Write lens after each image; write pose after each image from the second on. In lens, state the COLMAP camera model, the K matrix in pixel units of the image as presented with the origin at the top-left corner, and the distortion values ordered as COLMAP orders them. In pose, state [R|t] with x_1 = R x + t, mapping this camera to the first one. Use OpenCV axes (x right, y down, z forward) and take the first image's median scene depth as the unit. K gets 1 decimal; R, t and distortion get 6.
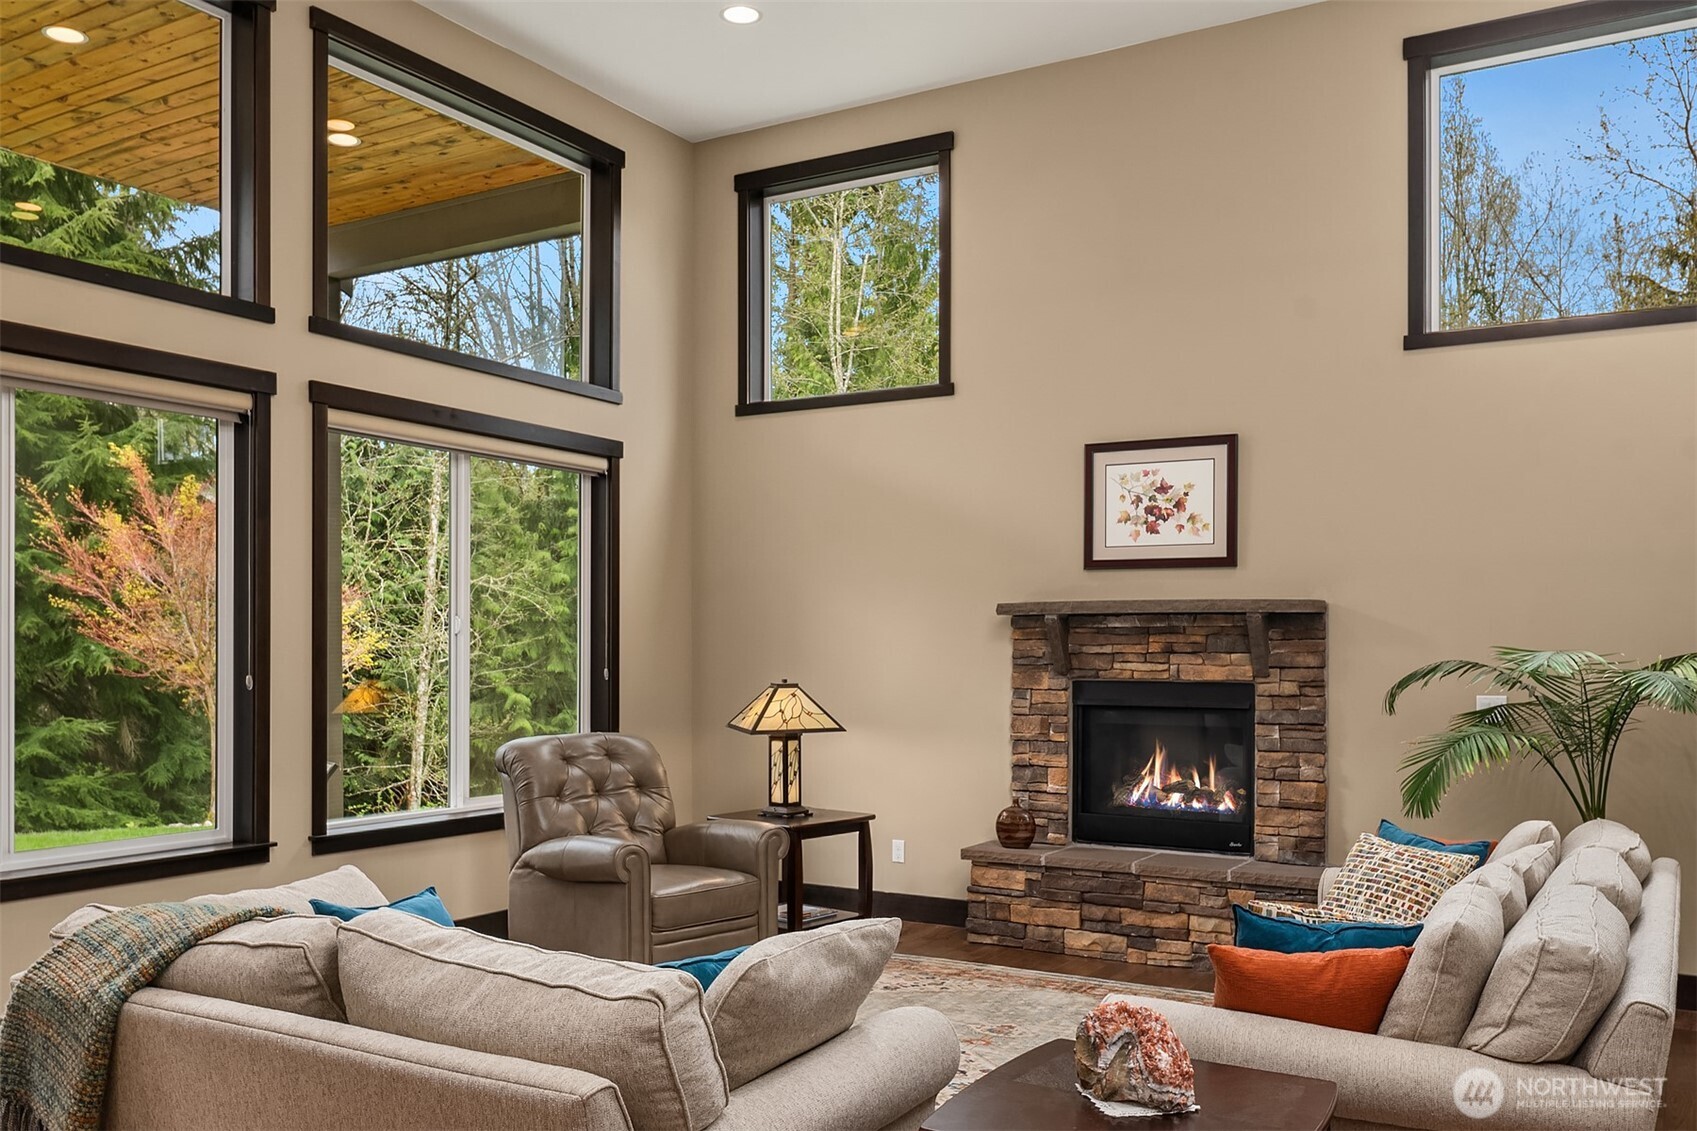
lens RADIAL K [[1415.7, 0, 847.9], [0, 1415.7, 649.7], [0, 0, 1]] dist [-0.005529, -0.006857]
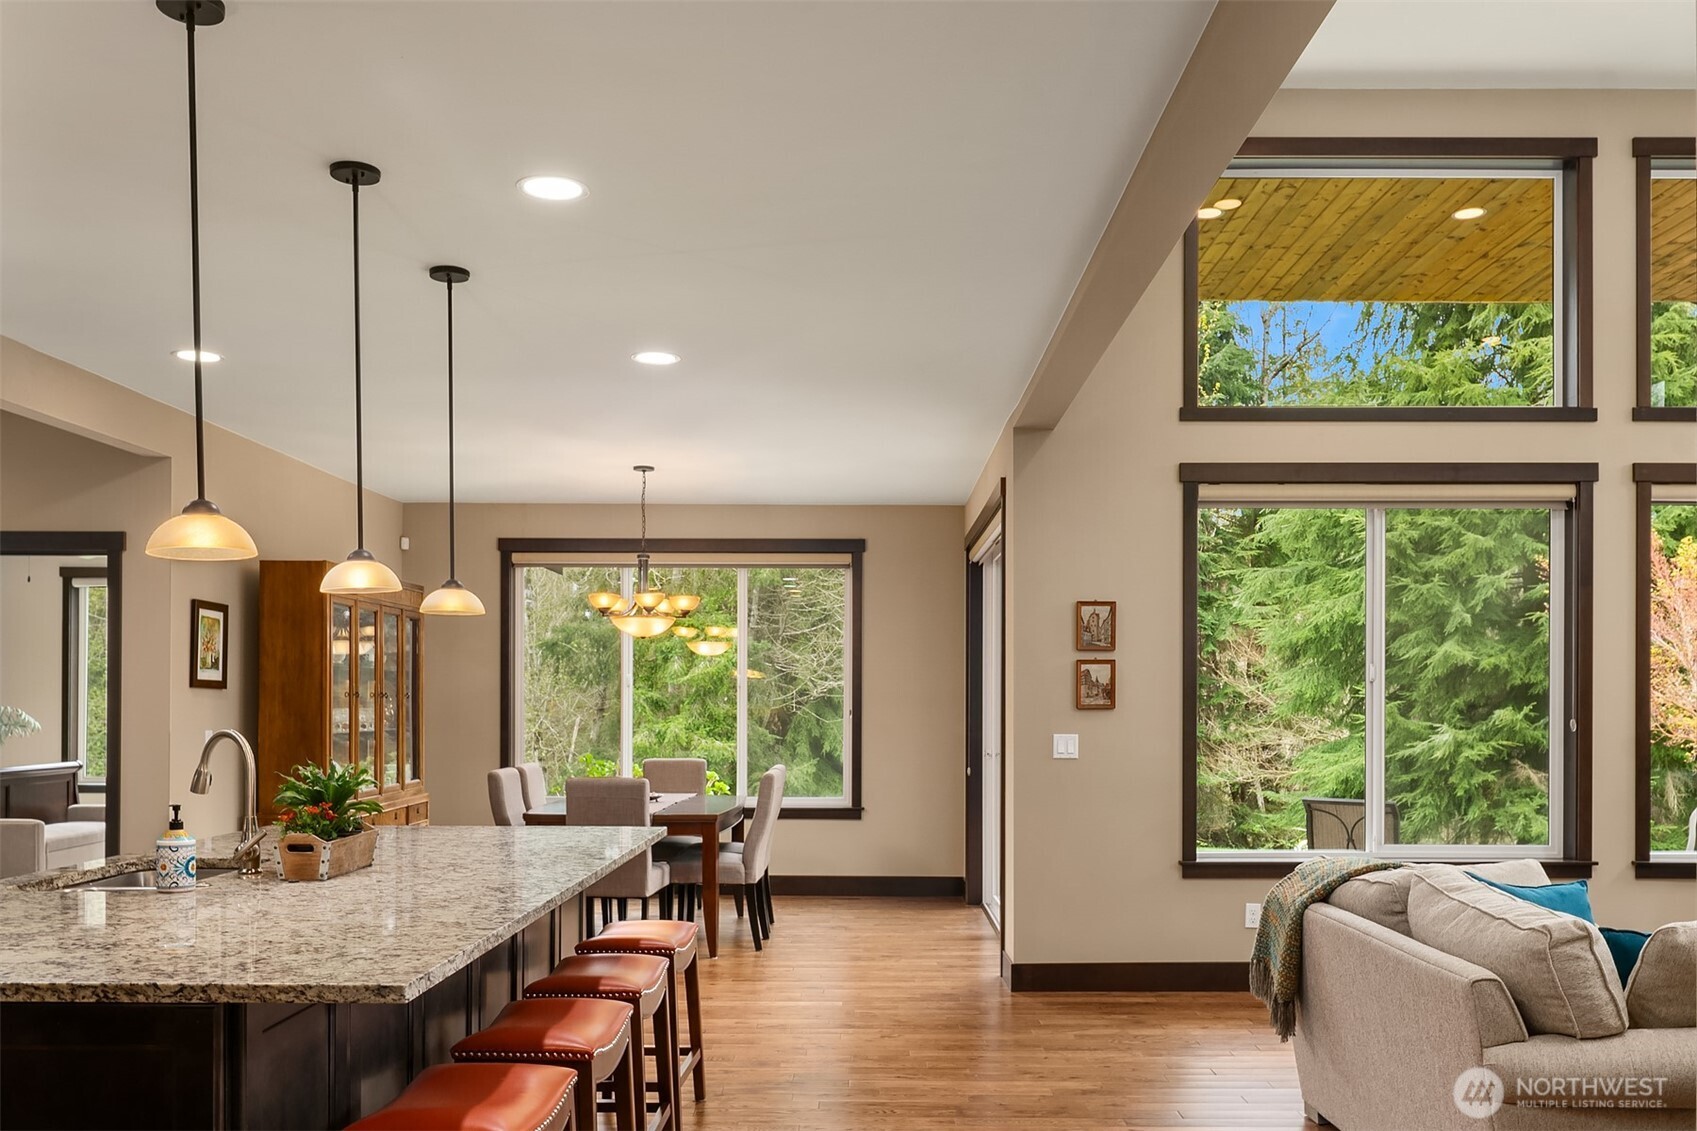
lens RADIAL K [[1415.7, 0, 847.9], [0, 1415.7, 649.7], [0, 0, 1]] dist [-0.005529, -0.006857]
pose [[0.499724, -0.034192, -0.865510, 0.301066], [-0.003482, 0.999133, -0.041481, 0.010688], [0.866178, 0.023743, 0.499172, -0.126835]]
